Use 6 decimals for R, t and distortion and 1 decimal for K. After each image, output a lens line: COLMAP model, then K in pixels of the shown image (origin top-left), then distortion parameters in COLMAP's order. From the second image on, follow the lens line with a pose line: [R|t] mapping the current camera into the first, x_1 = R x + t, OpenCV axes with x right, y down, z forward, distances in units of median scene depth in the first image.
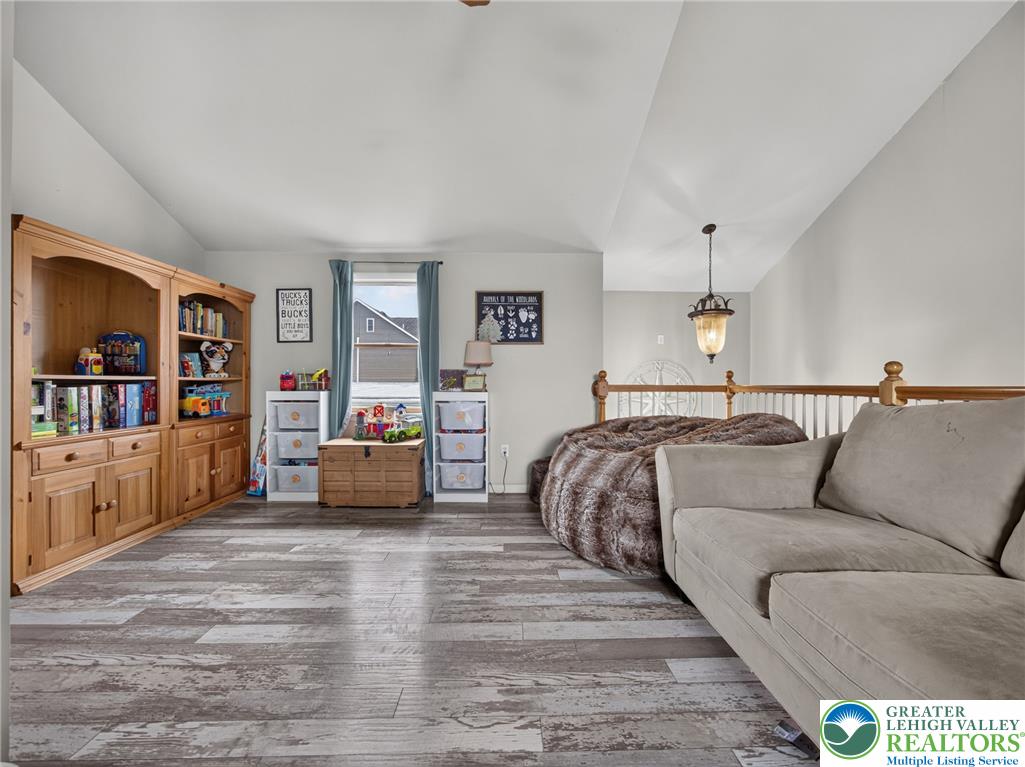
lens RADIAL K [[419.9, 0, 517.3], [0, 419.9, 378.9], [0, 0, 1]] dist [-0.037060, 0.012177]
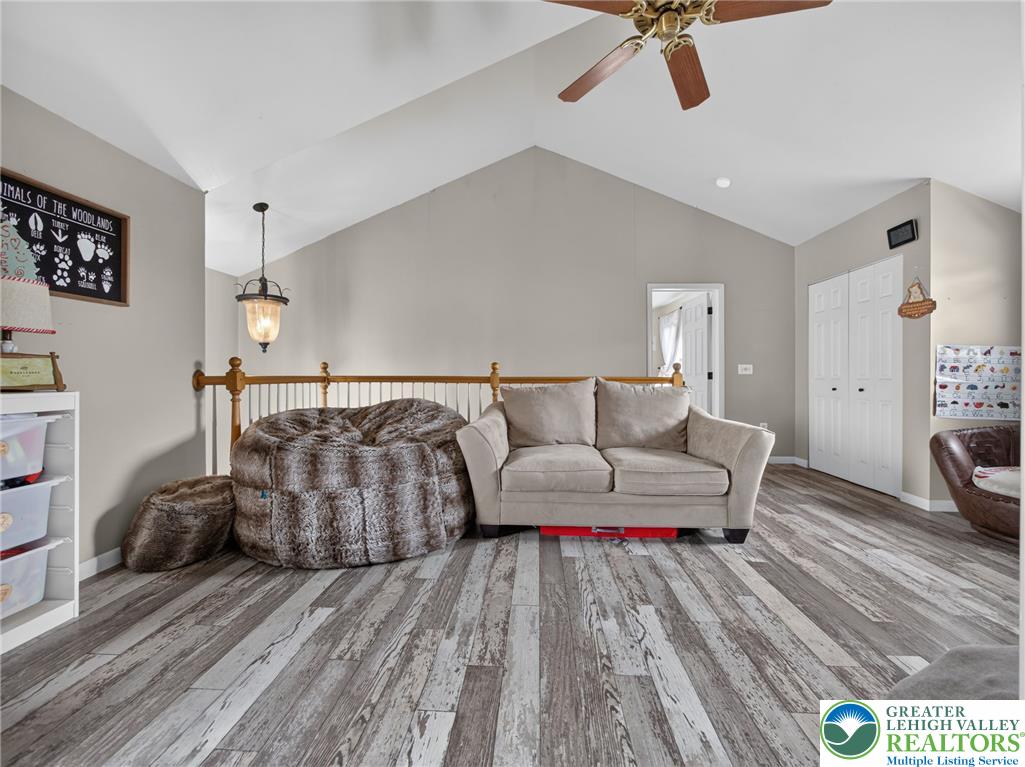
lens RADIAL K [[419.9, 0, 517.3], [0, 419.9, 378.9], [0, 0, 1]] dist [-0.037060, 0.012177]
pose [[0.081895, -0.014327, 0.996538, -0.638986], [-0.007195, 0.999862, 0.014966, 0.005442], [-0.996615, -0.008395, 0.081780, 0.572619]]
